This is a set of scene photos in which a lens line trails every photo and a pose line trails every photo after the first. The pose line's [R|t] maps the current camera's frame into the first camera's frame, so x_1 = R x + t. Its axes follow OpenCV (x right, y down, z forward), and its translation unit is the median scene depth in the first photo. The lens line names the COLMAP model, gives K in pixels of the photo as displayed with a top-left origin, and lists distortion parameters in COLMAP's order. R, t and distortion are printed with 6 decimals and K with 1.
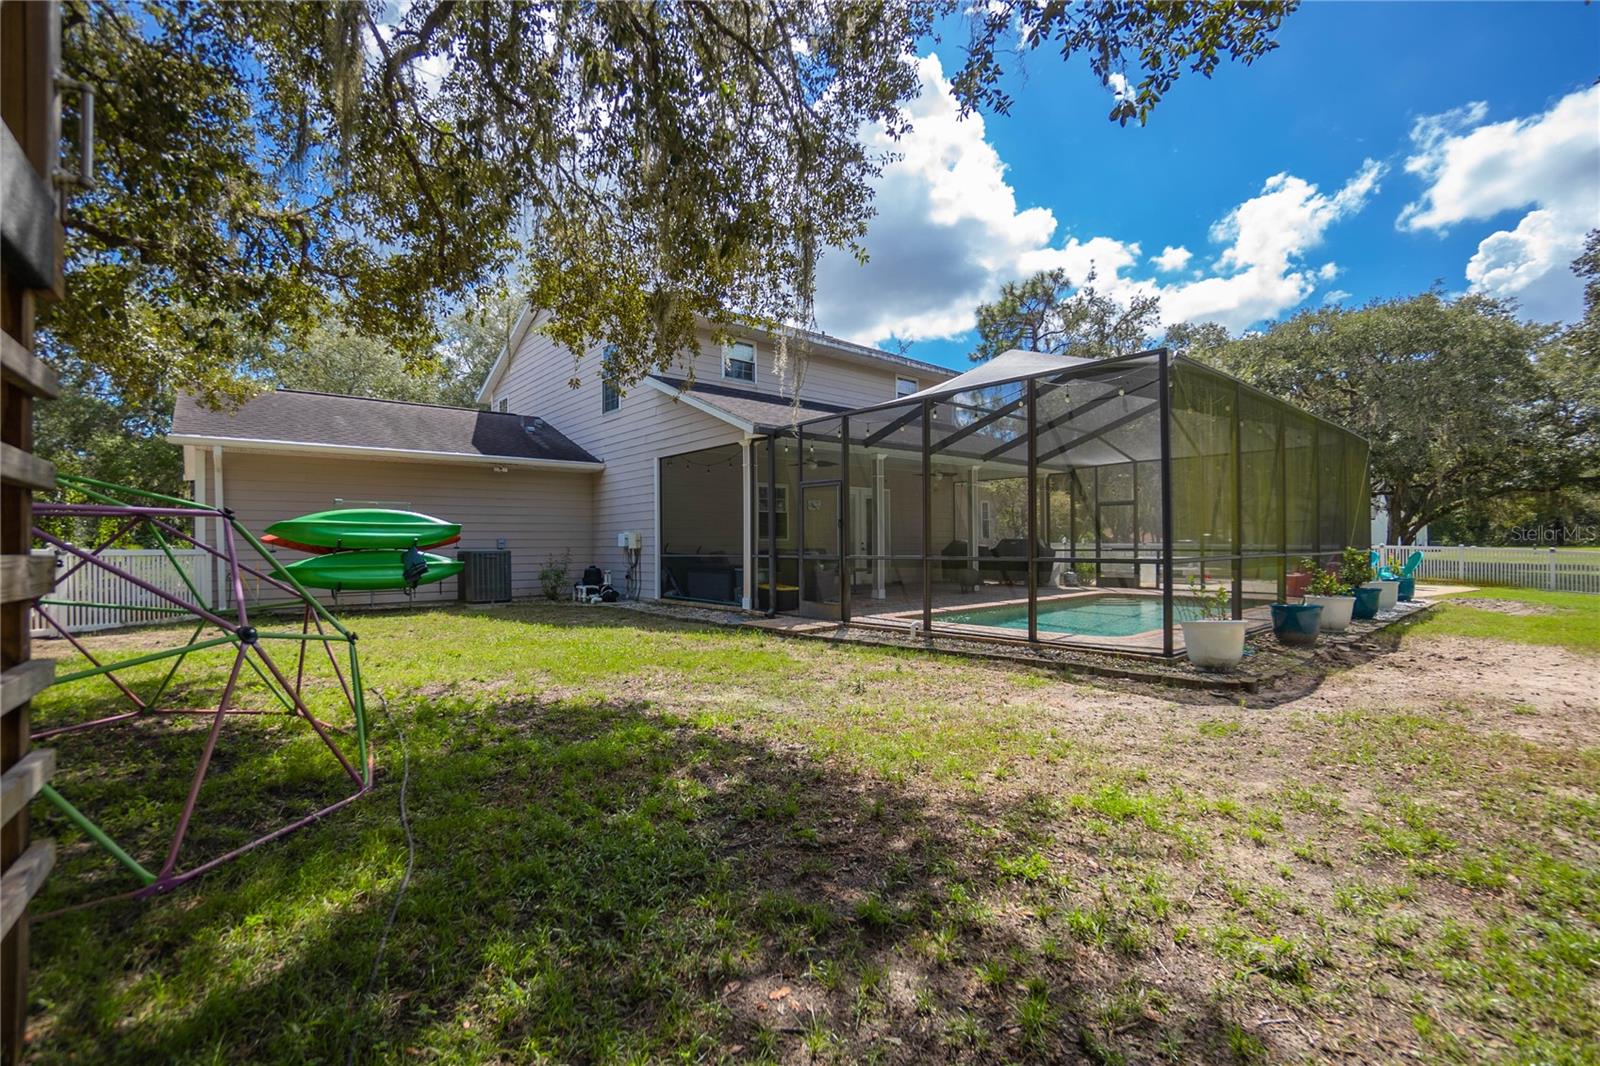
lens RADIAL K [[705.9, 0, 803.4], [0, 705.9, 539.7], [0, 0, 1]] dist [-0.001715, -0.000064]
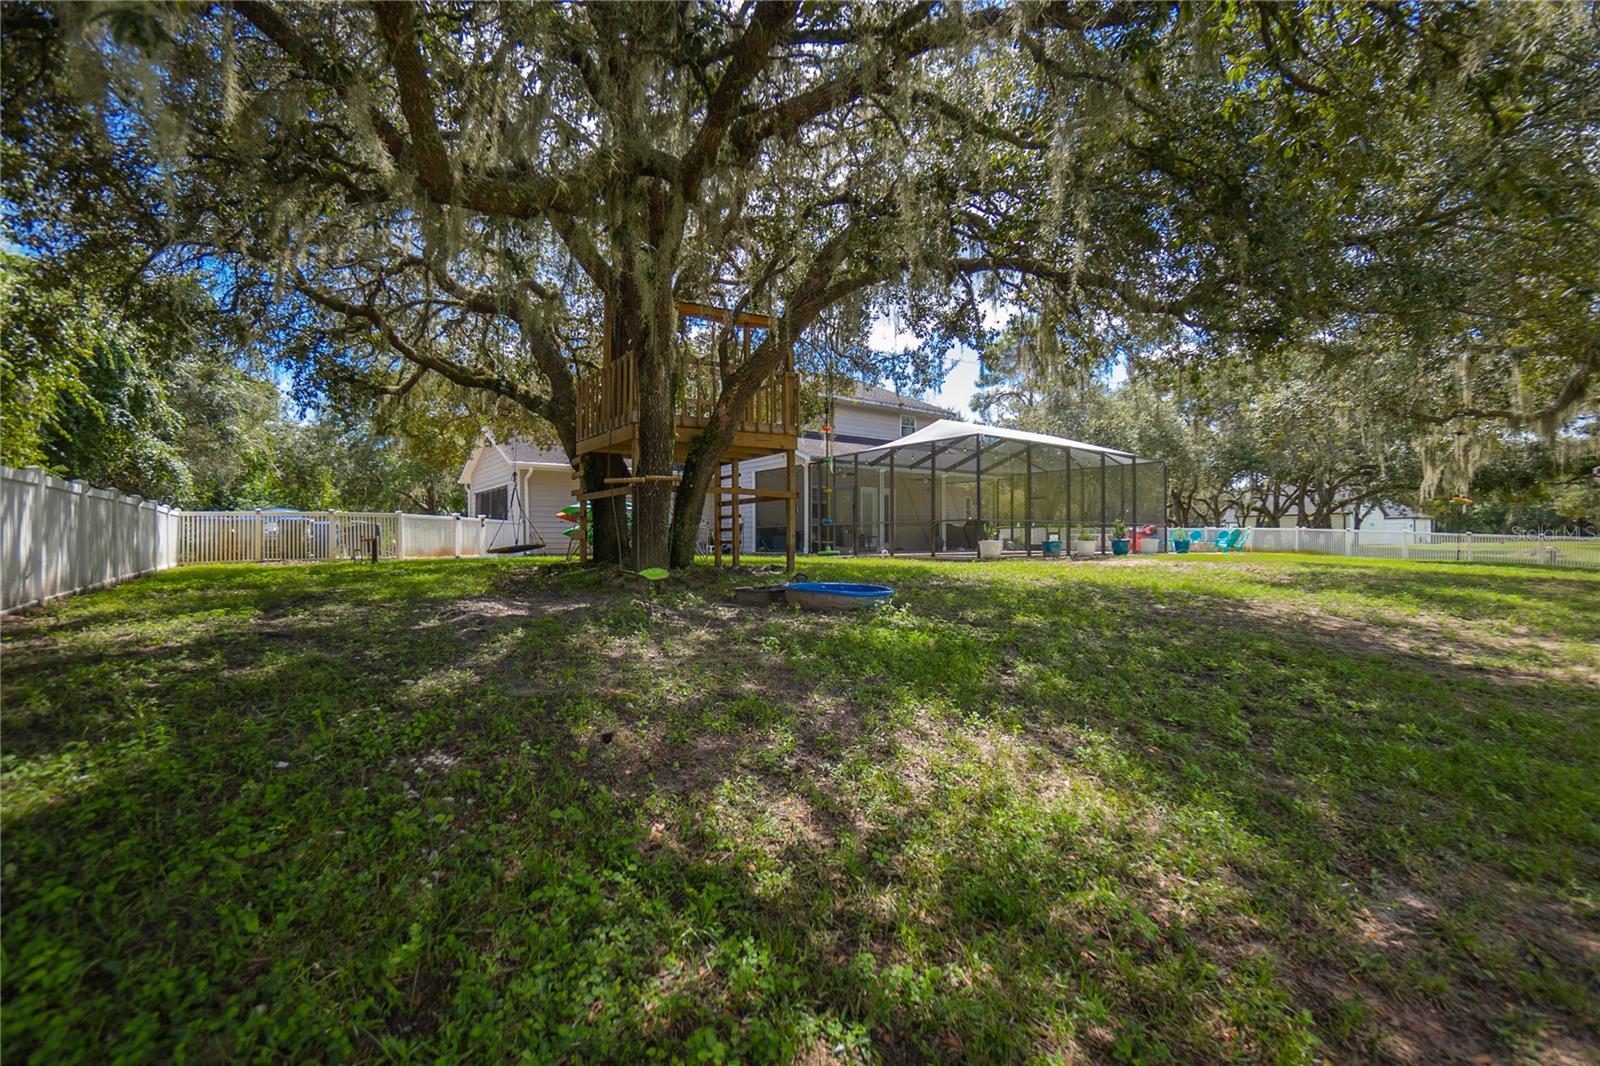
lens RADIAL K [[700.7, 0, 801.0], [0, 700.7, 540.1], [0, 0, 1]] dist [-0.030702, 0.002581]
pose [[0.996919, 0.005527, -0.078244, 0.051477], [-0.005568, 0.999984, -0.000316, 0.063405], [0.078241, 0.000750, 0.996934, -0.834544]]
